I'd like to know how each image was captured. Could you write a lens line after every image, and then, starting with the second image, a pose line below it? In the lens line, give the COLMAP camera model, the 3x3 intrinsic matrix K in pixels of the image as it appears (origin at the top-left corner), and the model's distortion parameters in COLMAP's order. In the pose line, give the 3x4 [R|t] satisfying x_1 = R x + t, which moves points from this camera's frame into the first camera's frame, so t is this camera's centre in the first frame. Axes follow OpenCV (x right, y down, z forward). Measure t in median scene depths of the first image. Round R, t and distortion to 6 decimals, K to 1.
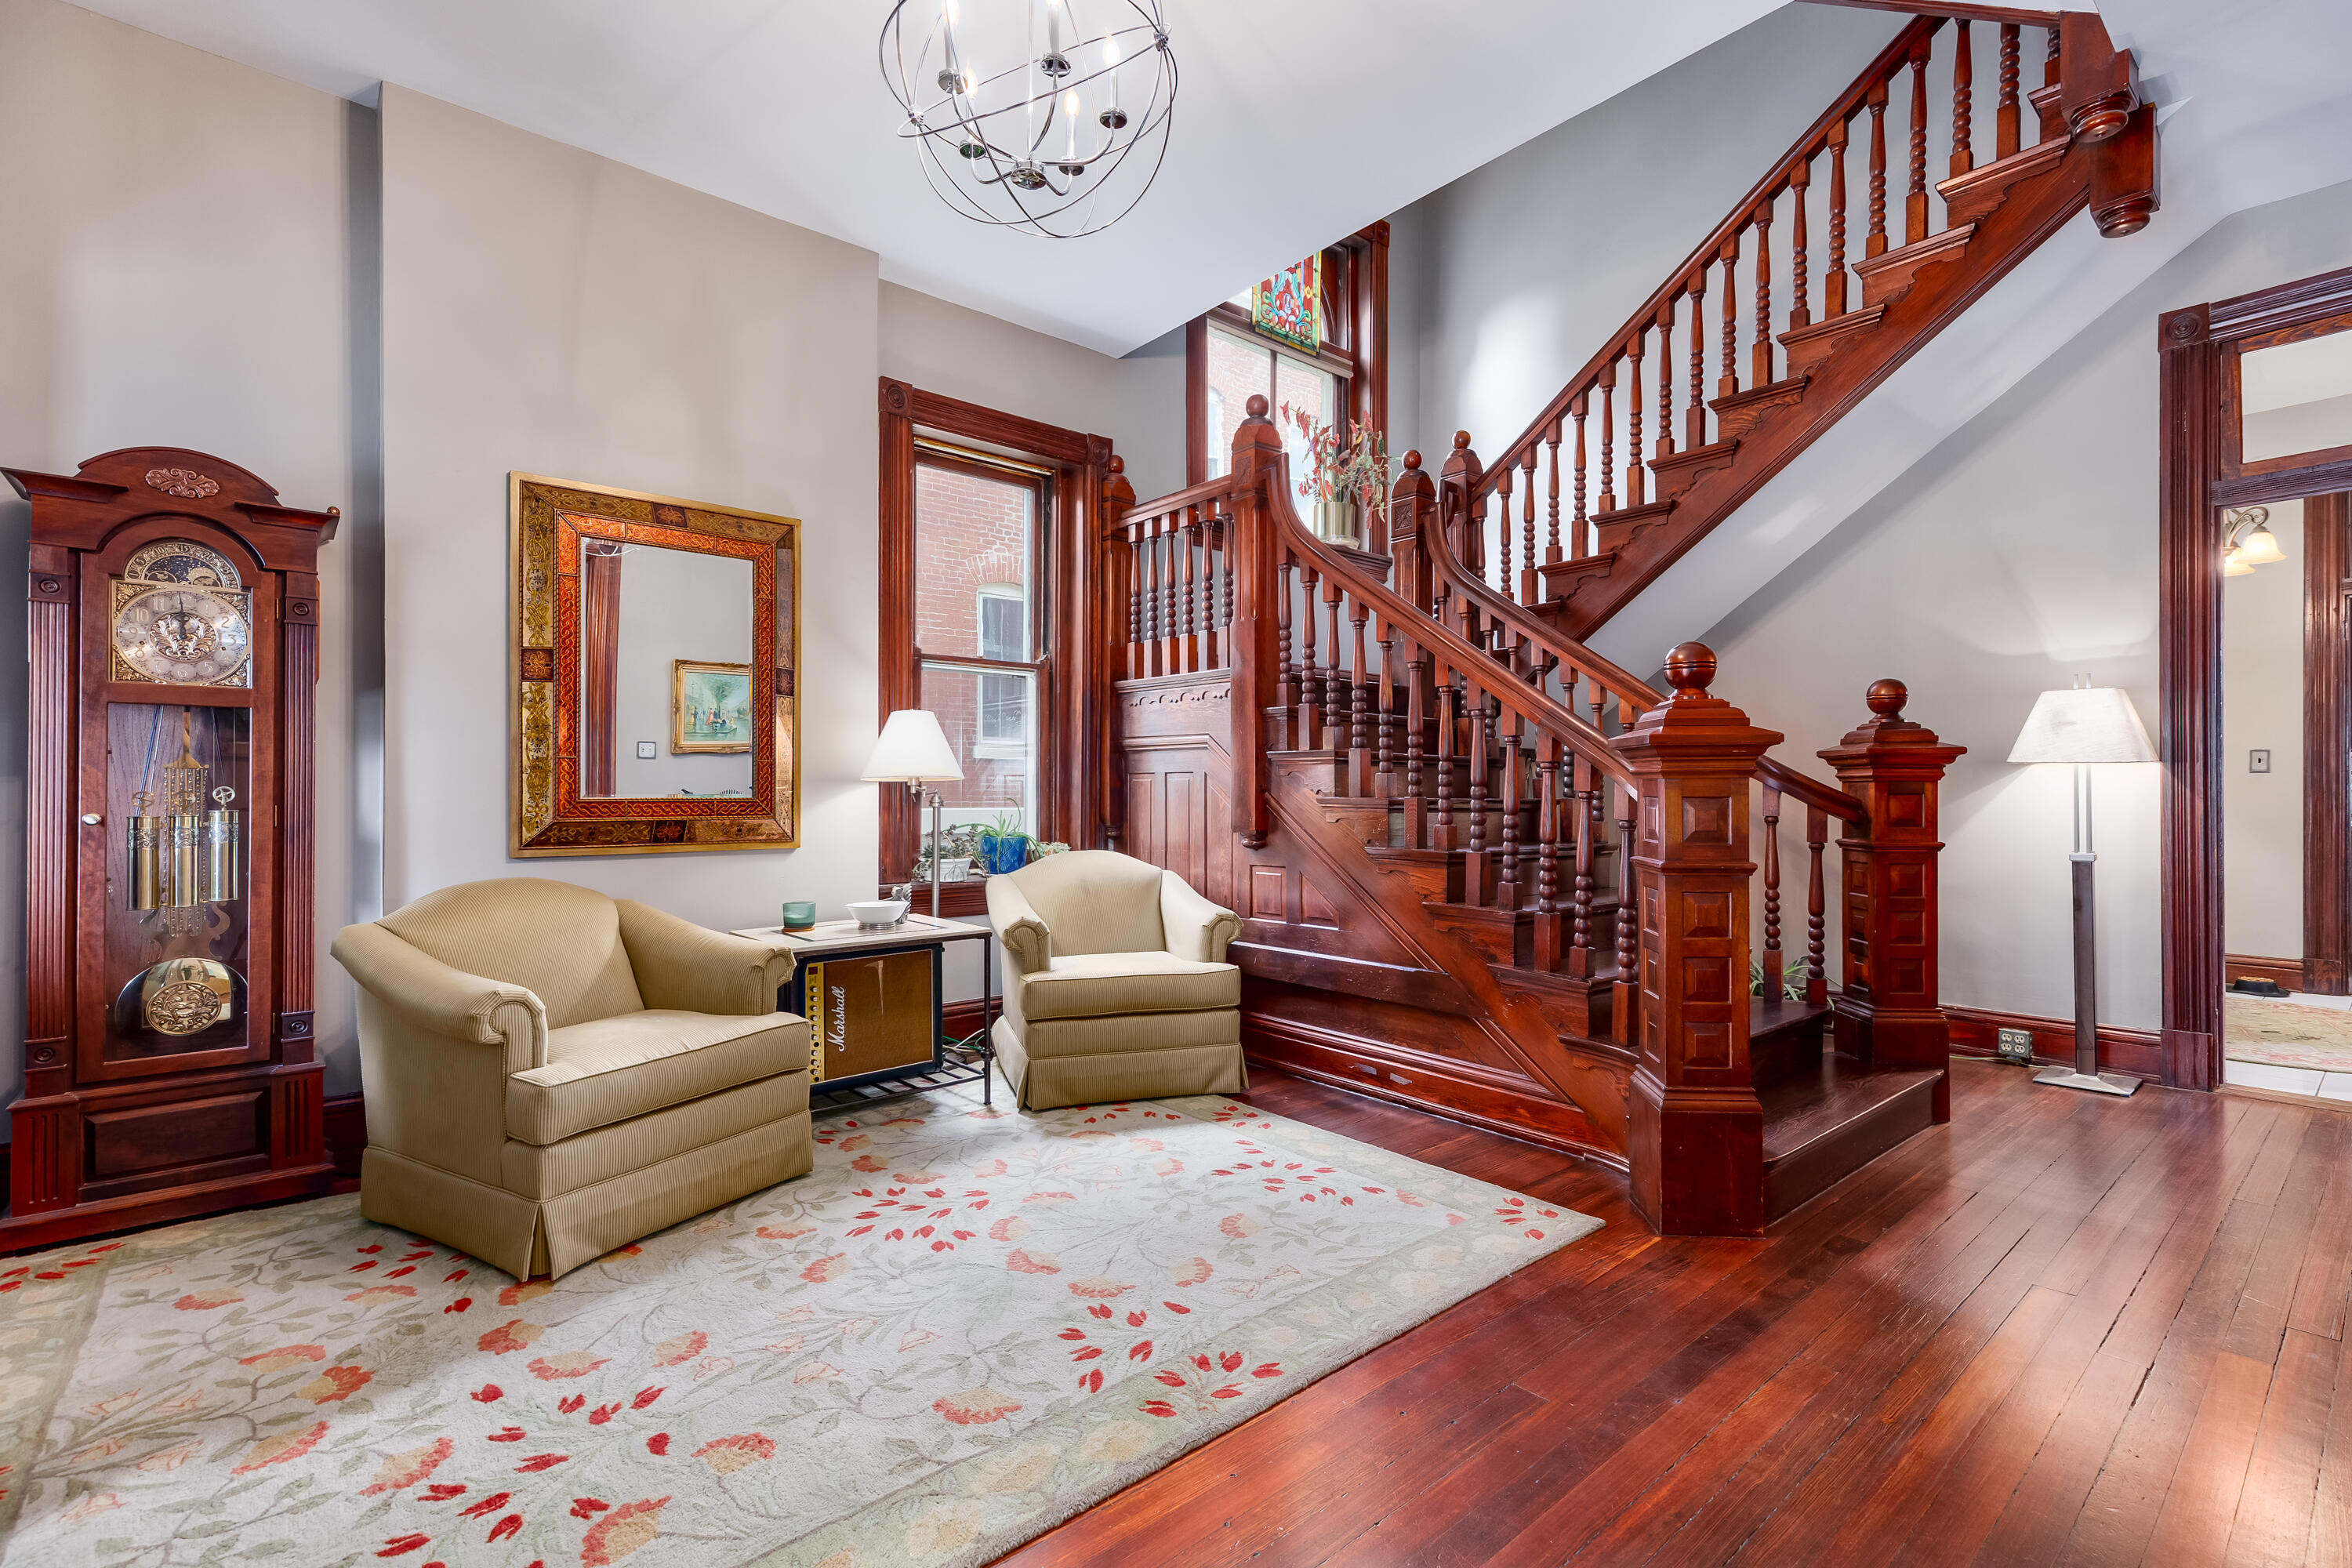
lens RADIAL K [[1068.9, 0, 1188.6], [0, 1068.9, 784.1], [0, 0, 1]] dist [0.013446, -0.003136]
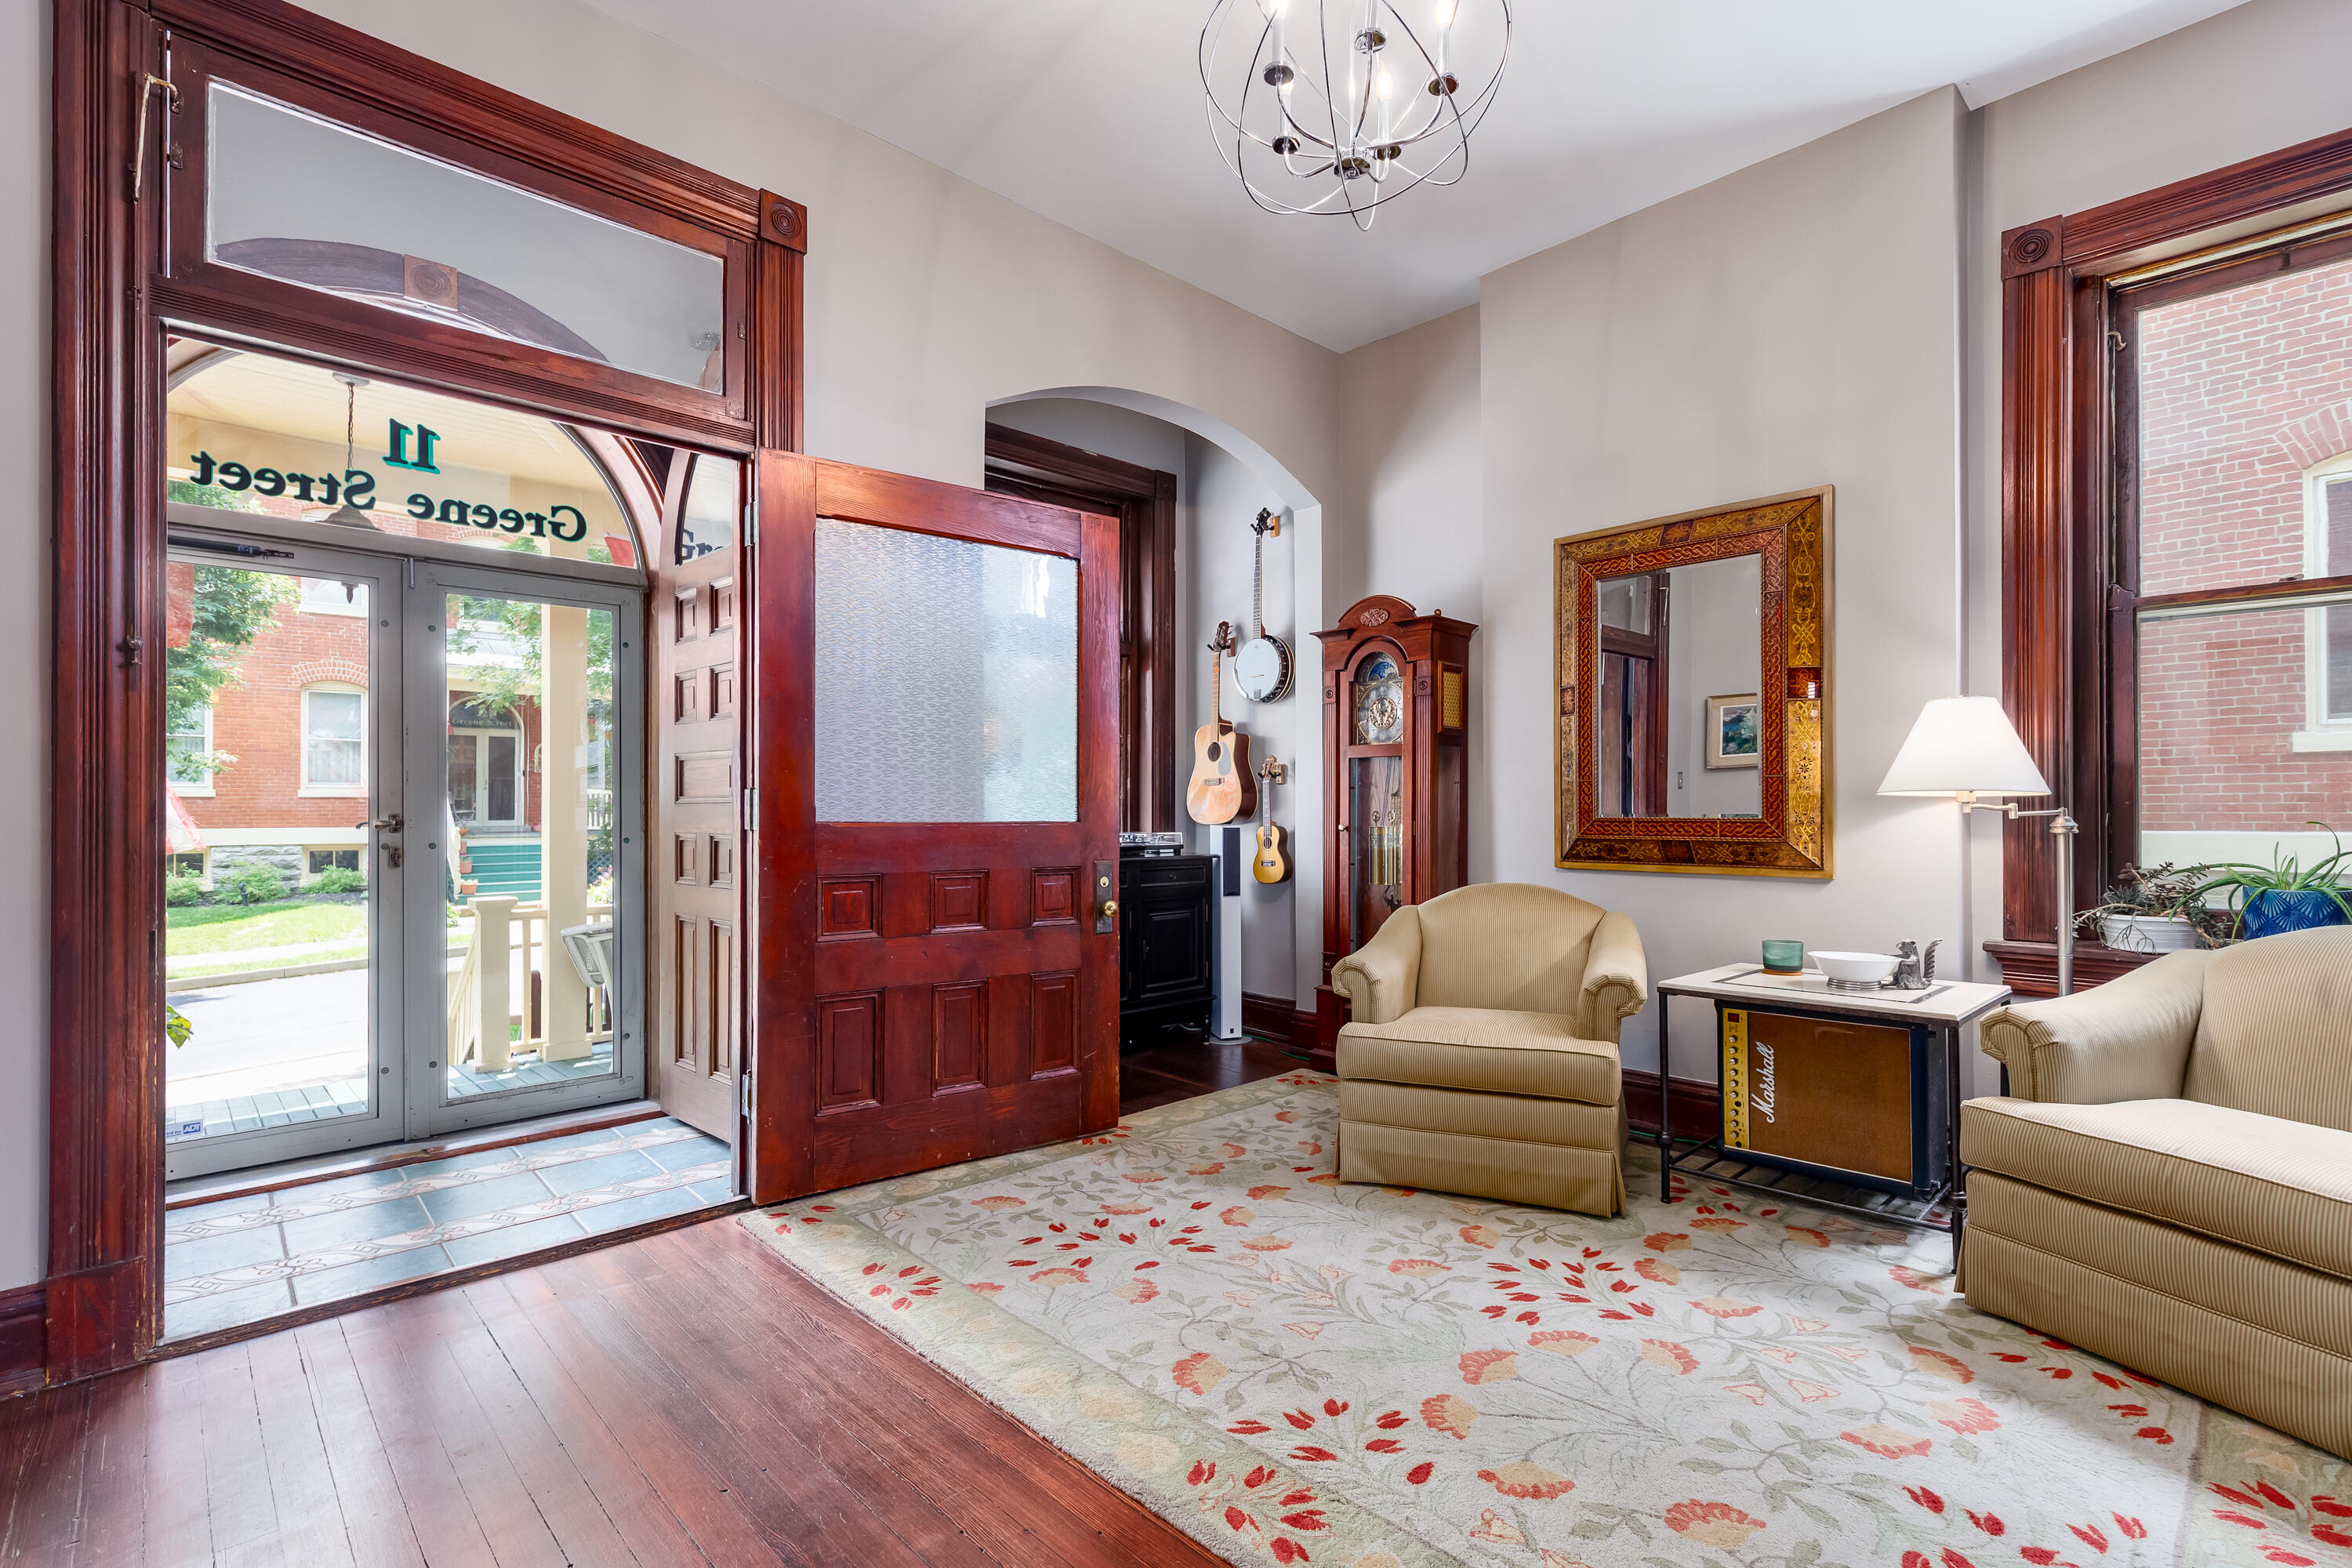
lens RADIAL K [[1068.9, 0, 1186.1], [0, 1068.9, 798.2], [0, 0, 1]] dist [0.013446, -0.003136]
pose [[0.054398, -0.009860, -0.998471, 0.498471], [0.011136, 0.999895, -0.009267, -0.001148], [0.998457, -0.010615, 0.054503, 0.509948]]
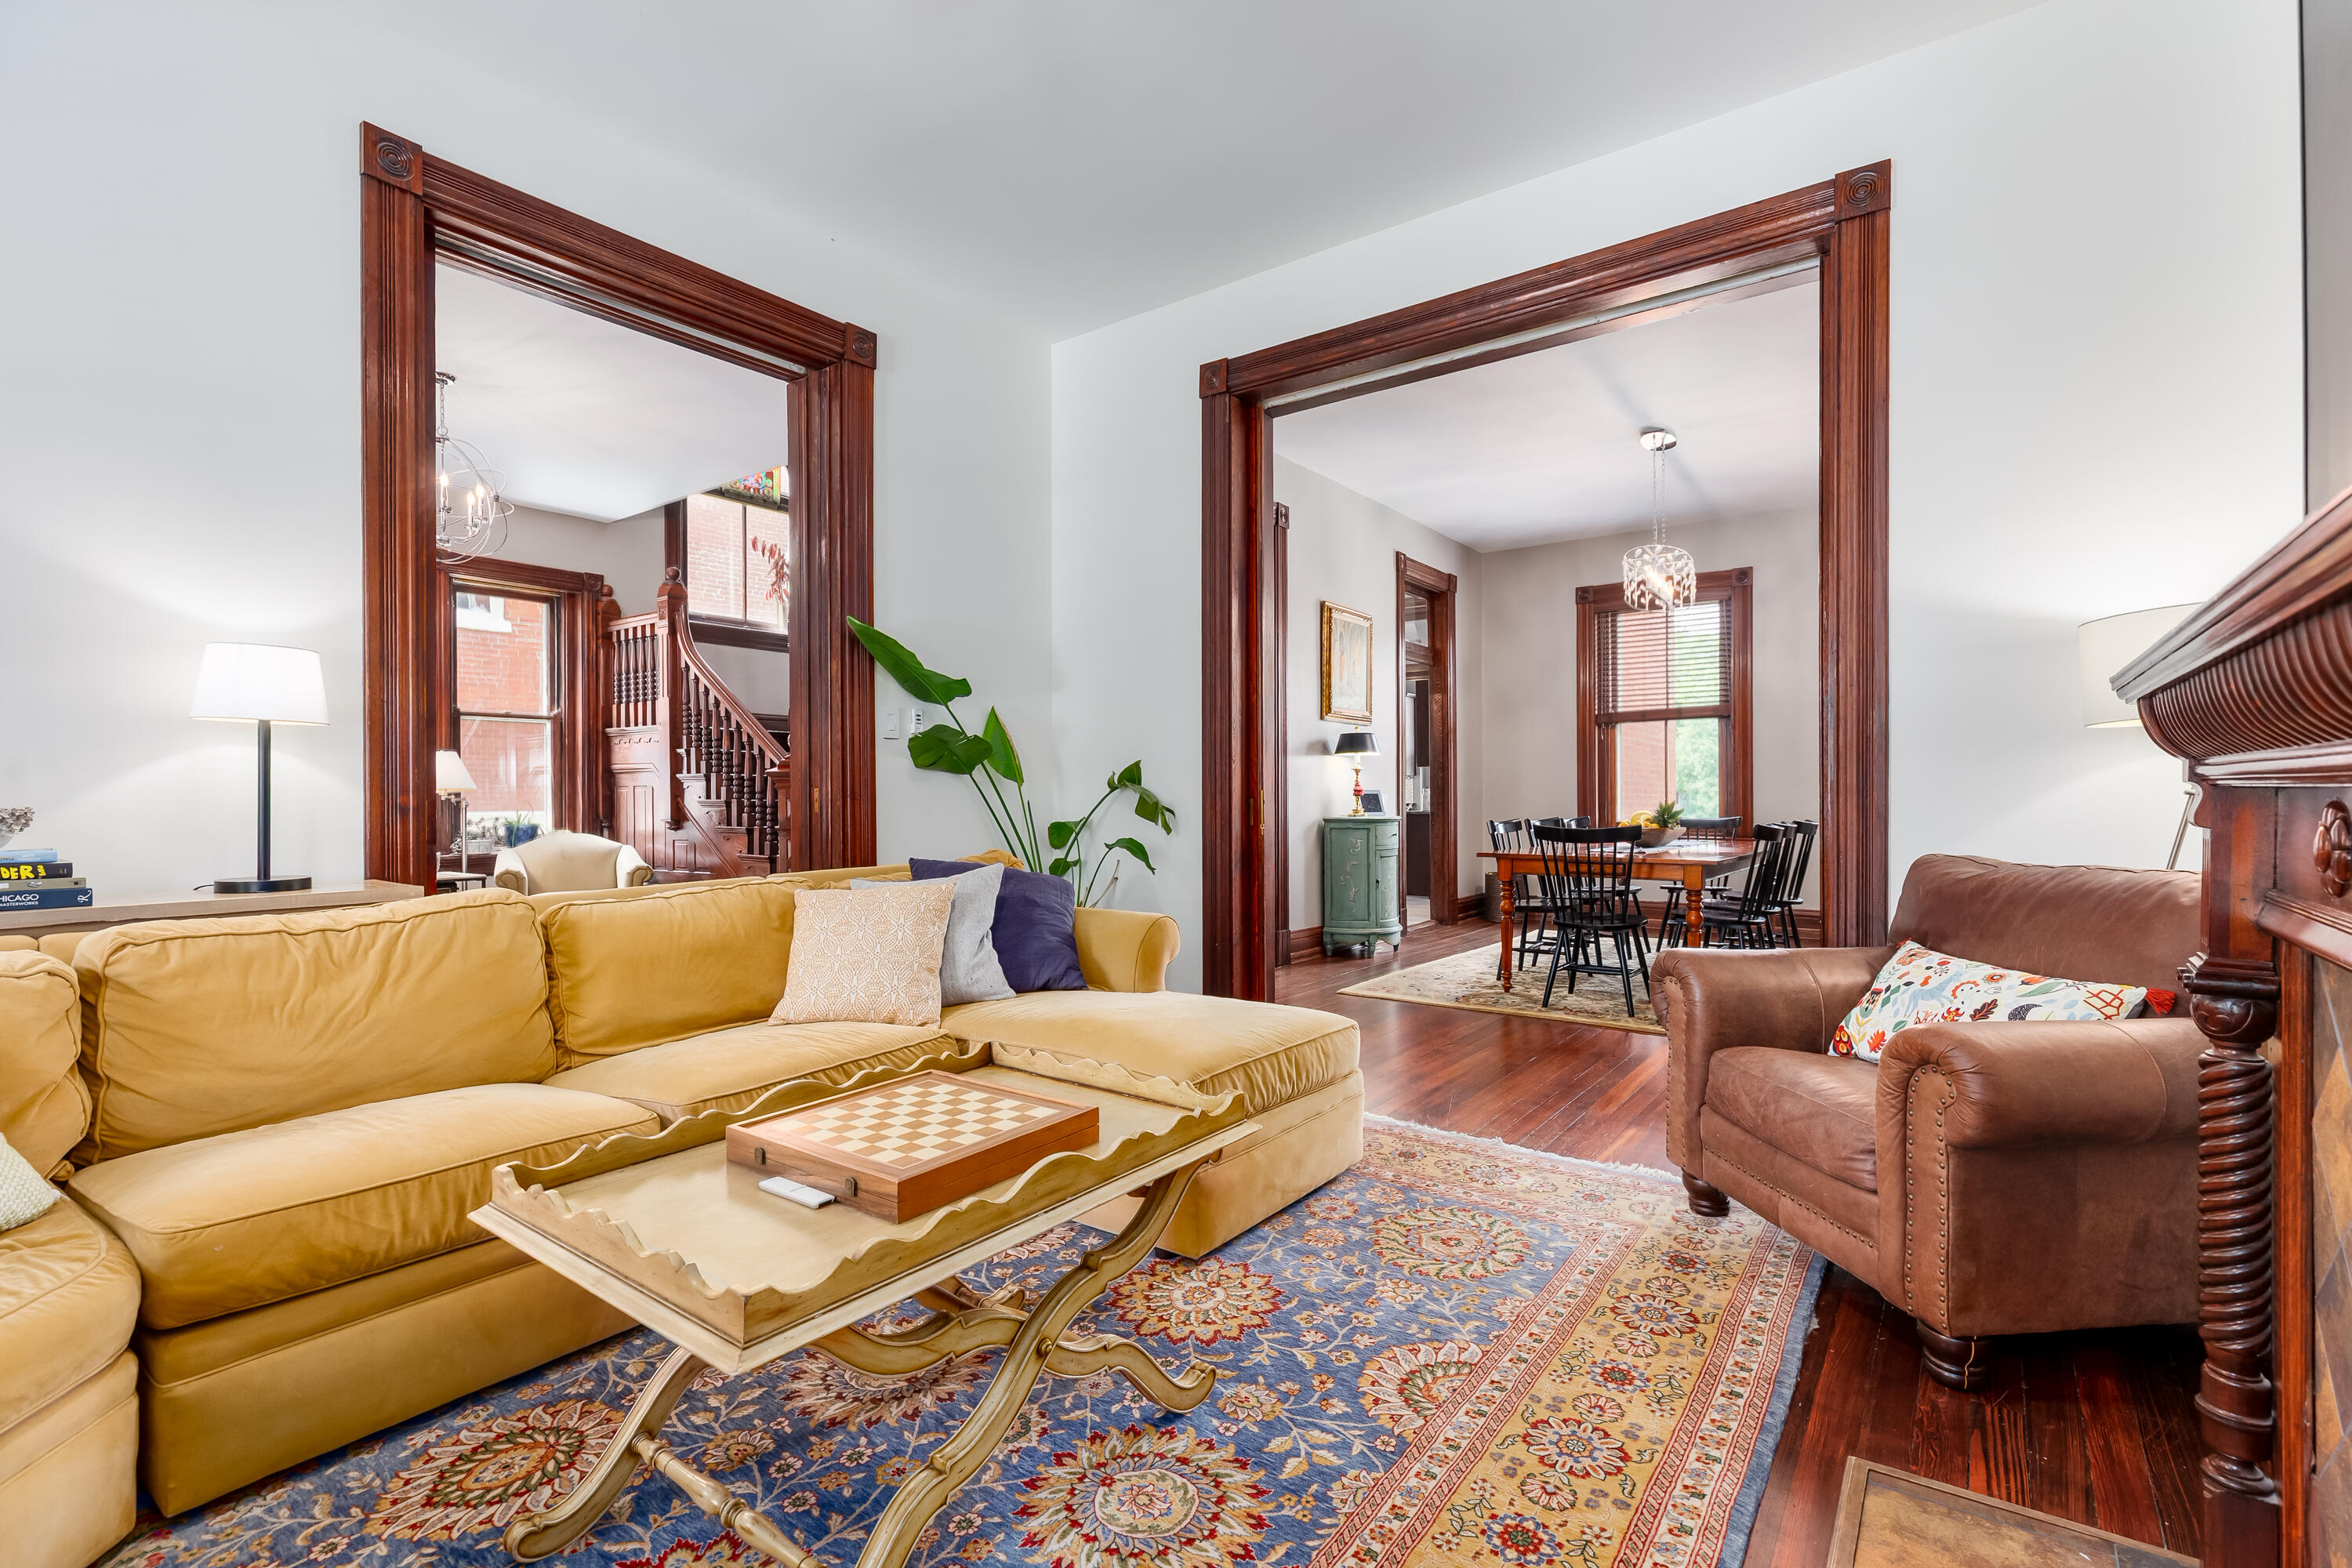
lens RADIAL K [[1068.9, 0, 1175.0], [0, 1068.9, 797.8], [0, 0, 1]] dist [0.013446, -0.003136]
pose [[0.972143, -0.004375, 0.234348, 0.543312], [0.002190, 0.999952, 0.009580, -0.008407], [-0.234379, -0.008800, 0.972106, -1.072690]]
